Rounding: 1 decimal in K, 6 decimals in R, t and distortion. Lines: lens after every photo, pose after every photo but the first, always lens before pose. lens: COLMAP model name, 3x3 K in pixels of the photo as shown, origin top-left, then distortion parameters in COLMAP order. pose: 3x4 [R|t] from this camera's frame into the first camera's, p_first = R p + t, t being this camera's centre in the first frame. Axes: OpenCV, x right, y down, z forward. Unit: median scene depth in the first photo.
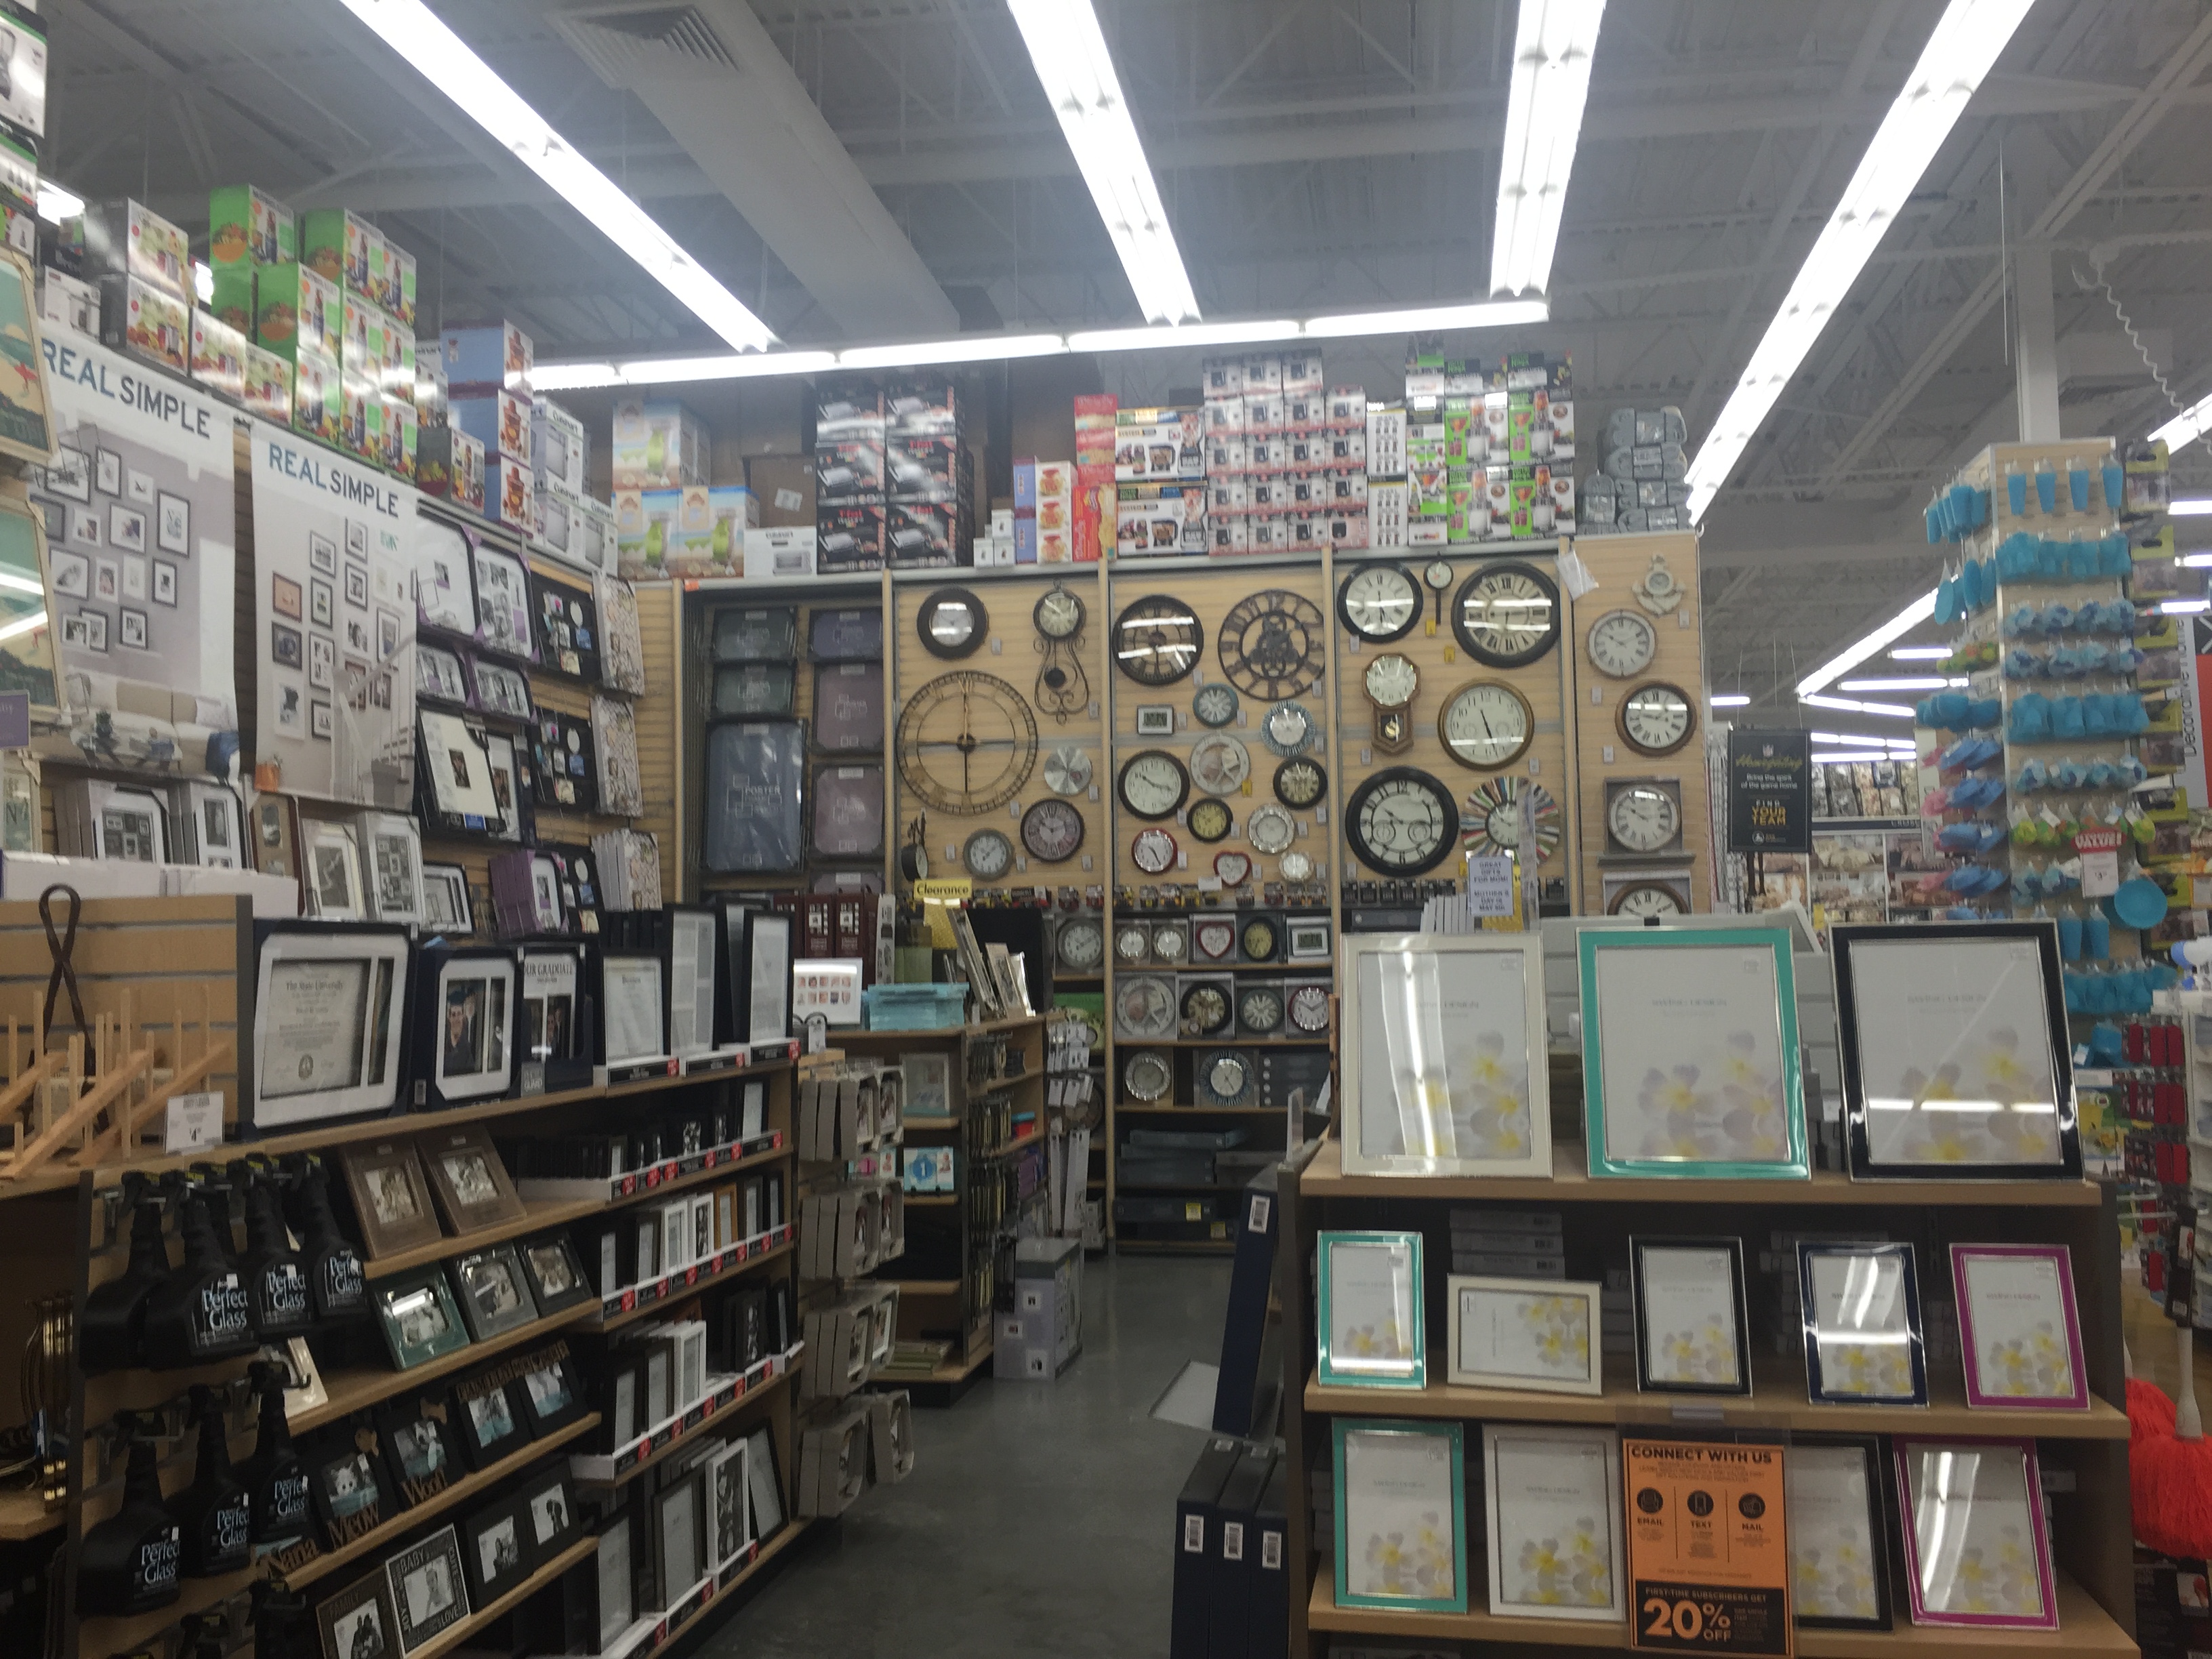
lens RADIAL K [[1883.1, 0, 1106.6], [0, 1883.1, 809.9], [0, 0, 1]] dist [0.079709, -0.120630]
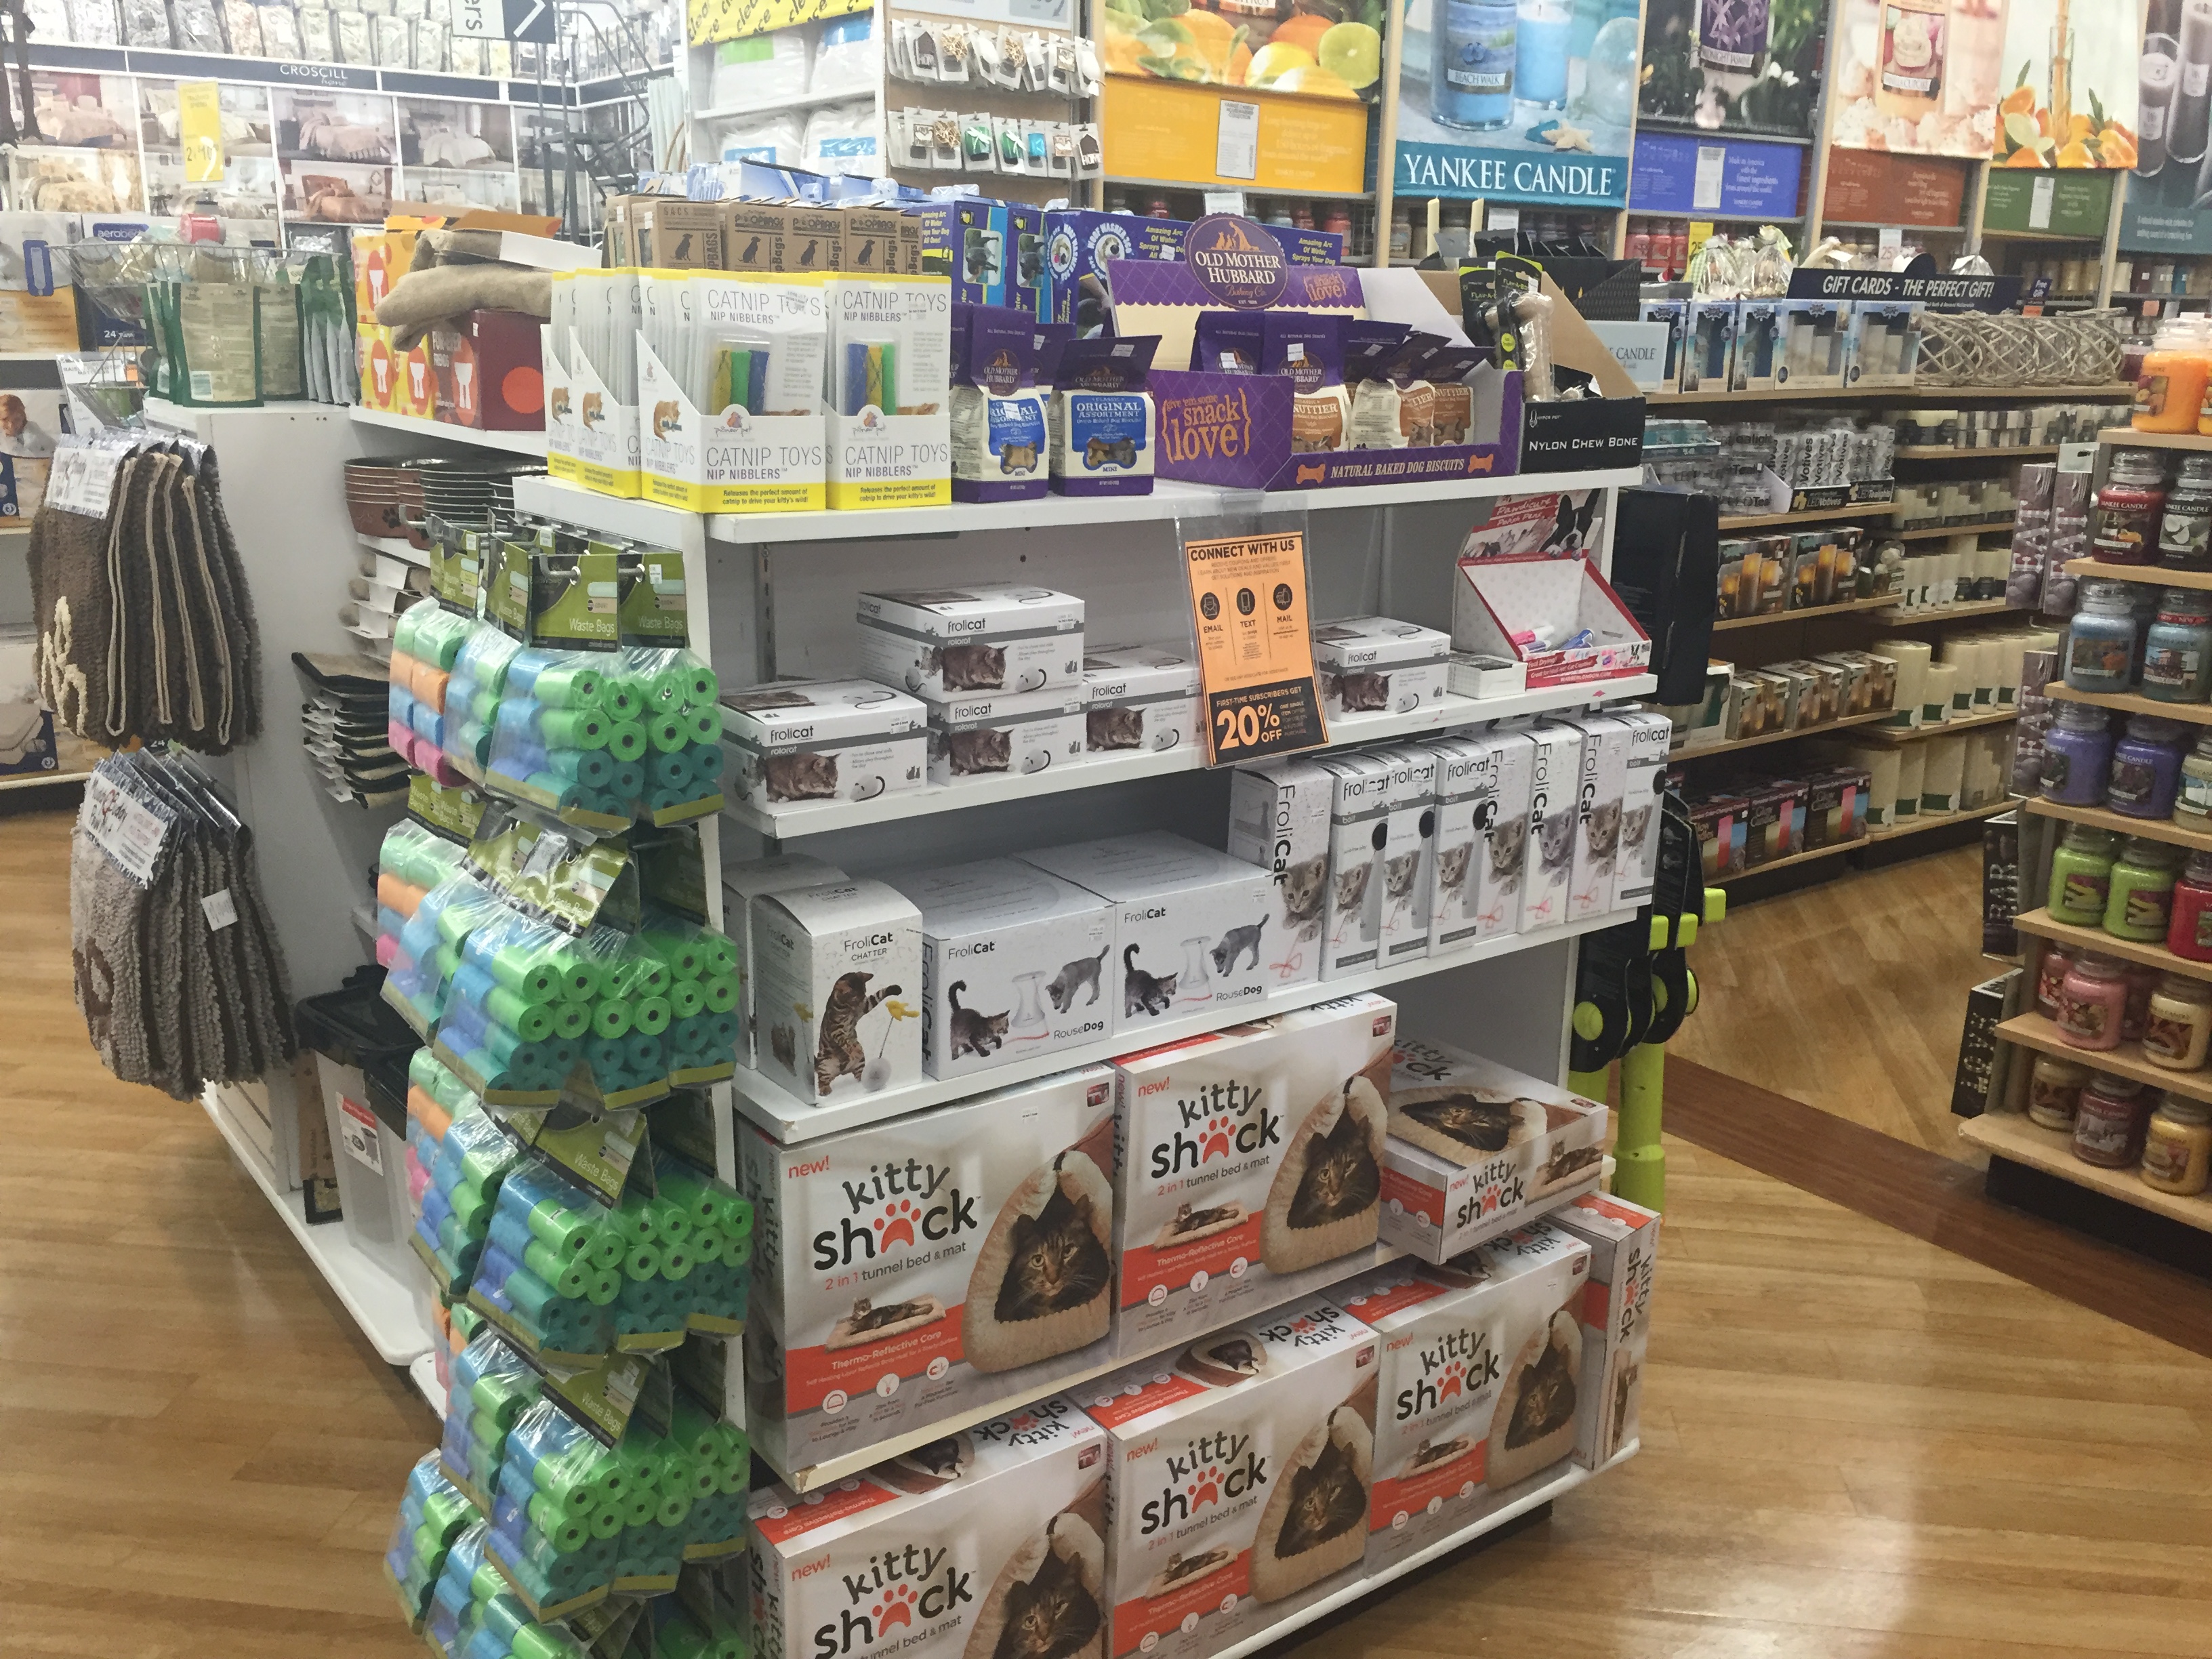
lens RADIAL K [[1883.1, 0, 1094.2], [0, 1883.1, 833.6], [0, 0, 1]] dist [0.079709, -0.120630]
pose [[0.691569, -0.168256, 0.702440, 0.132026], [-0.076759, 0.949864, 0.303094, 0.033030], [-0.718220, -0.263529, 0.643982, 0.376248]]
